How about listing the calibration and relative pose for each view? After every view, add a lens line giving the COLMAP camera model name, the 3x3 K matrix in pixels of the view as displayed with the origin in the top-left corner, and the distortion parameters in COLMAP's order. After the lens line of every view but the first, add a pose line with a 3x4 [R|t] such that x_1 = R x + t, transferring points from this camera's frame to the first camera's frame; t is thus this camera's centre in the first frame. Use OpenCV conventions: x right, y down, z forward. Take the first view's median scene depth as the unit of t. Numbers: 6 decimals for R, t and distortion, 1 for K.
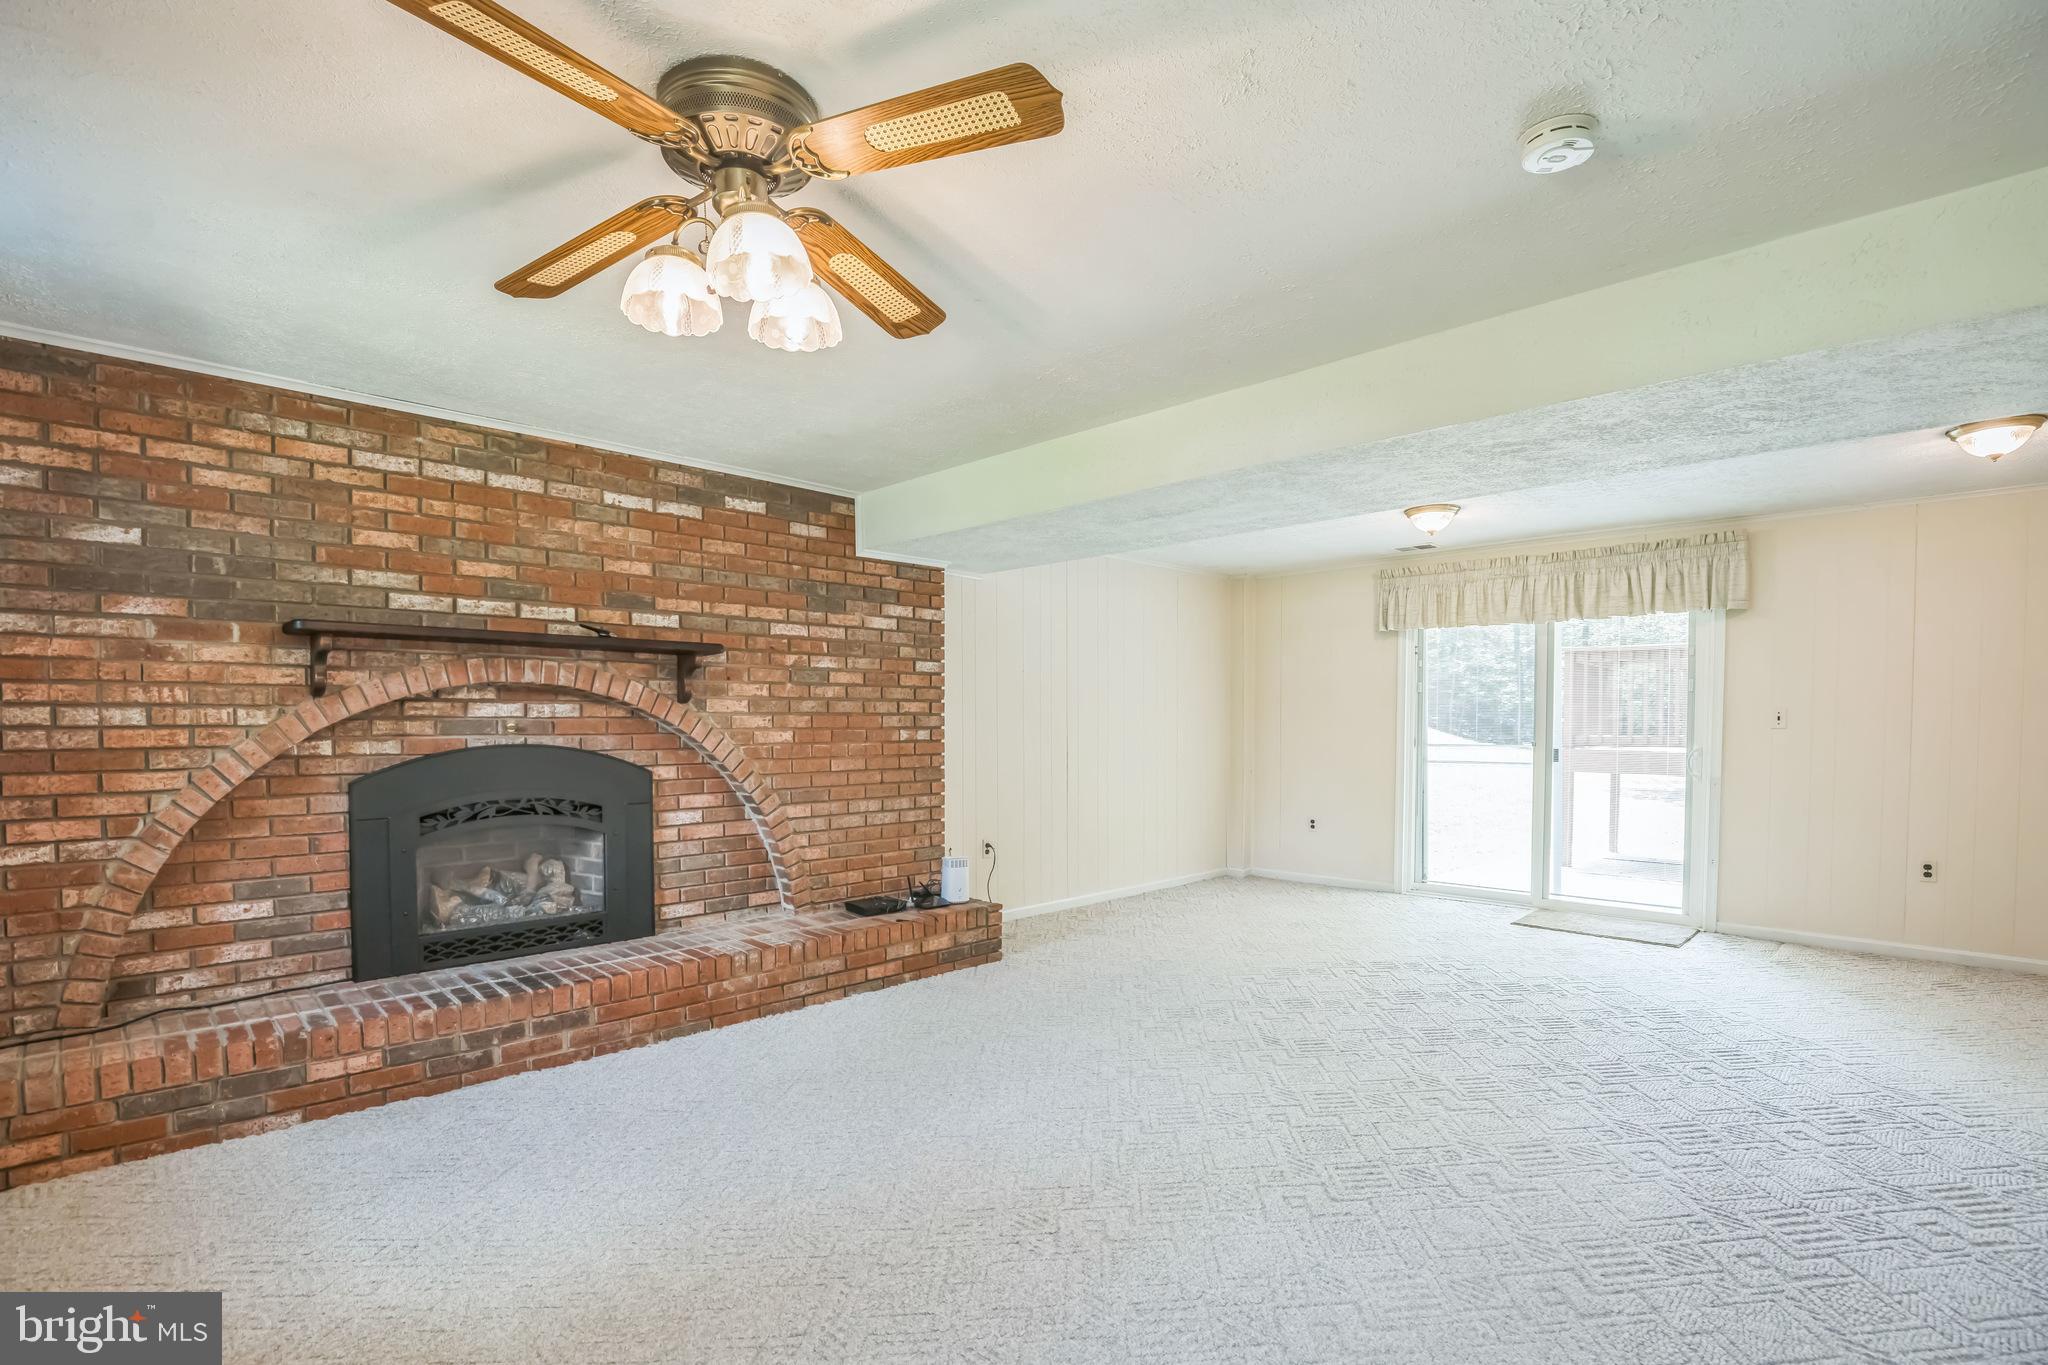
lens RADIAL K [[944.4, 0, 1023.2], [0, 944.4, 740.0], [0, 0, 1]] dist [-0.012387, -0.000028]
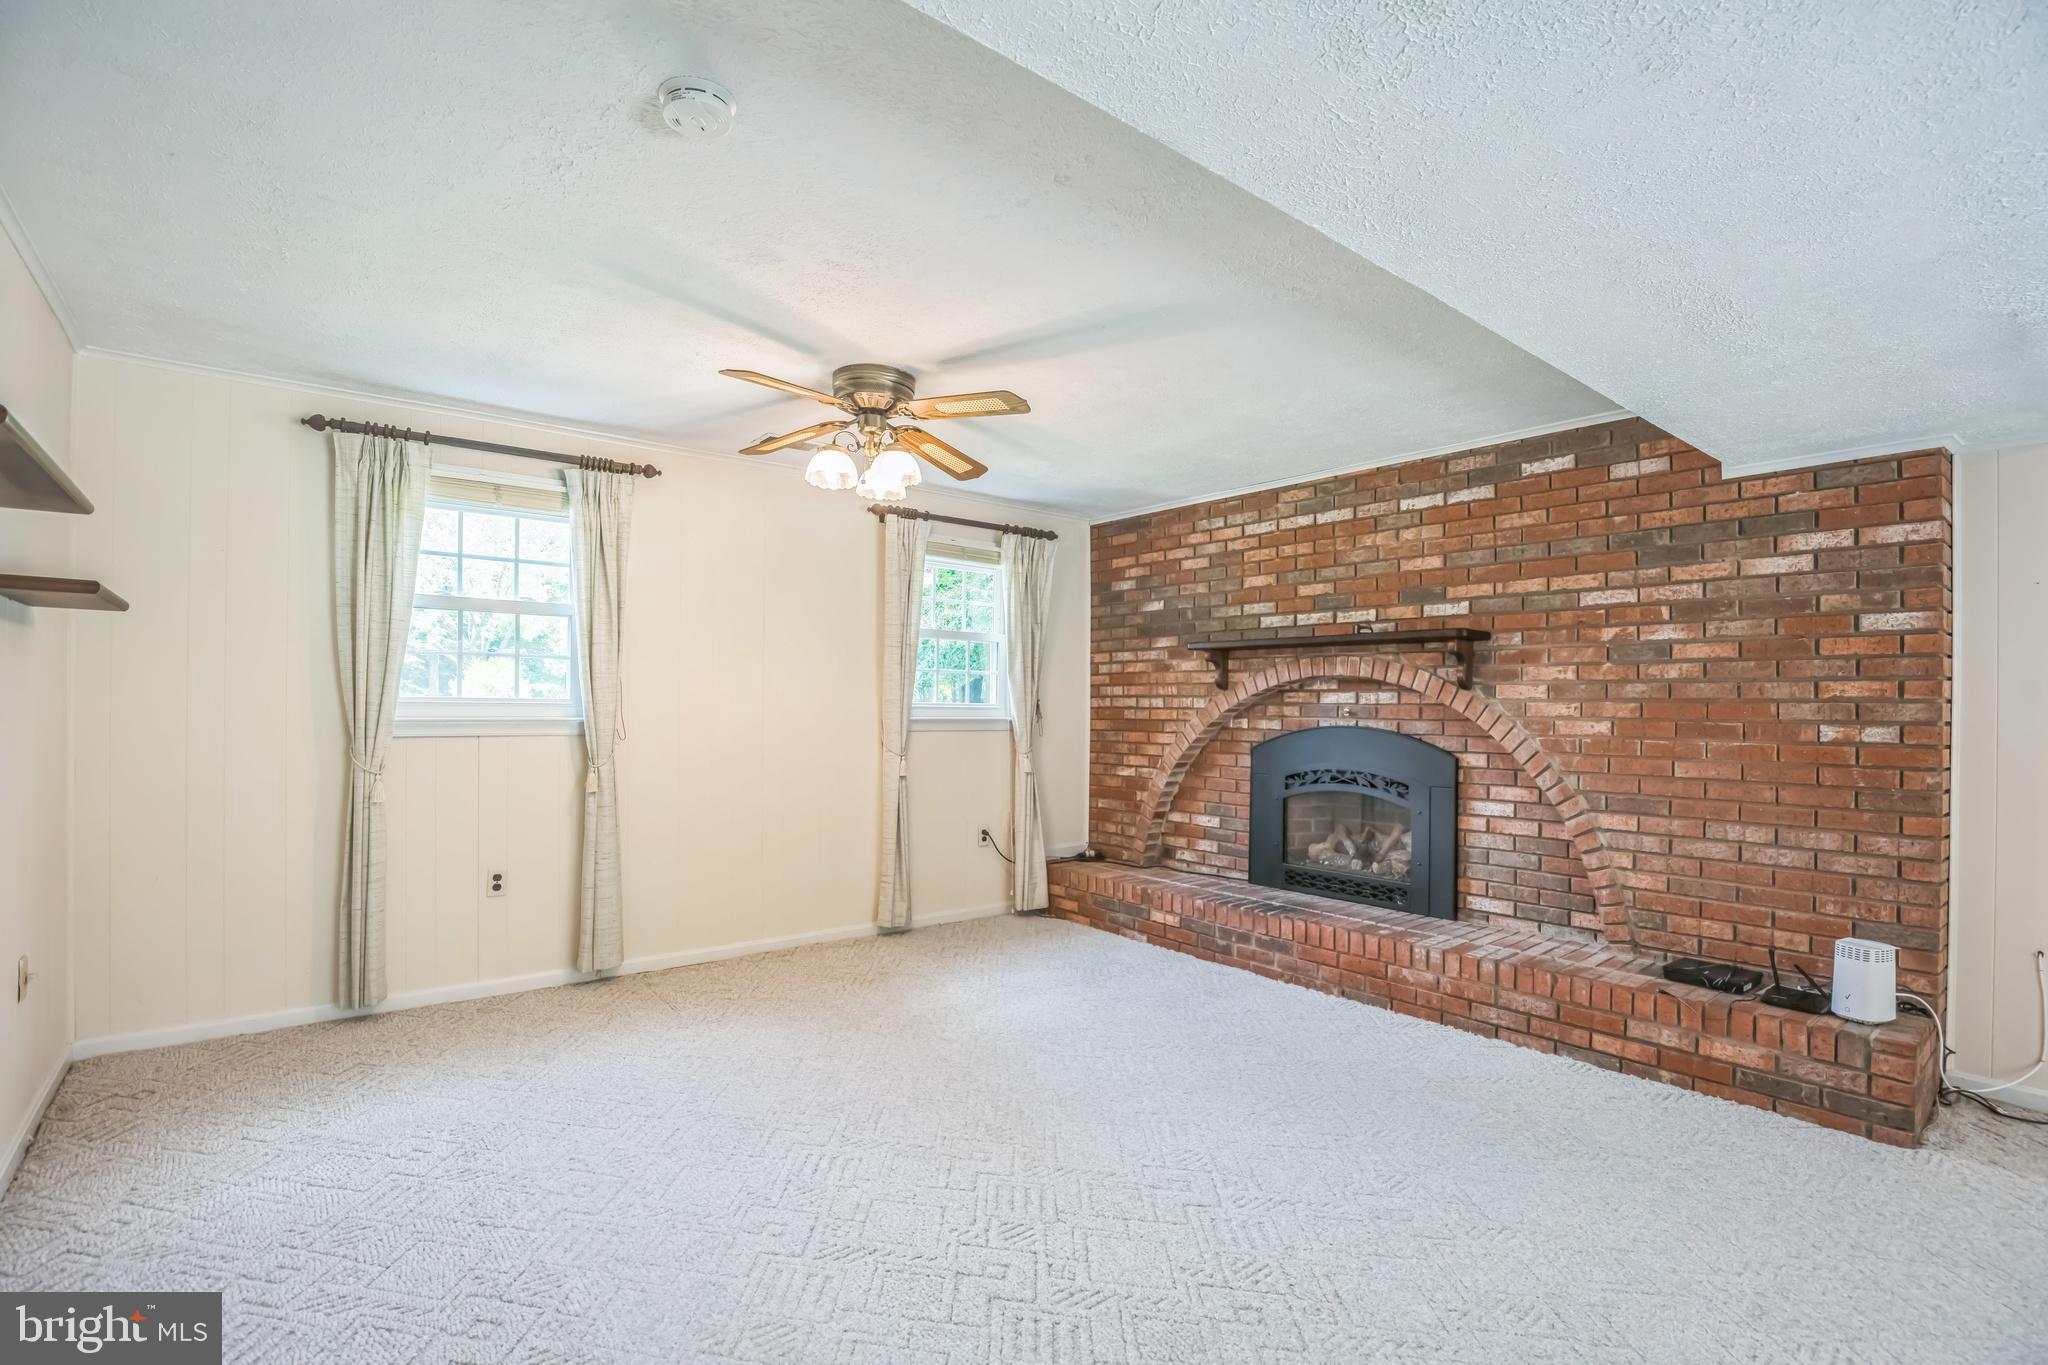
lens RADIAL K [[944.4, 0, 1023.1], [0, 944.4, 690.1], [0, 0, 1]] dist [-0.012387, -0.000028]
pose [[-0.072342, -0.016597, -0.997242, 0.695730], [-0.030712, 0.999424, -0.014405, -0.011075], [0.996907, 0.029585, -0.072810, 0.649425]]
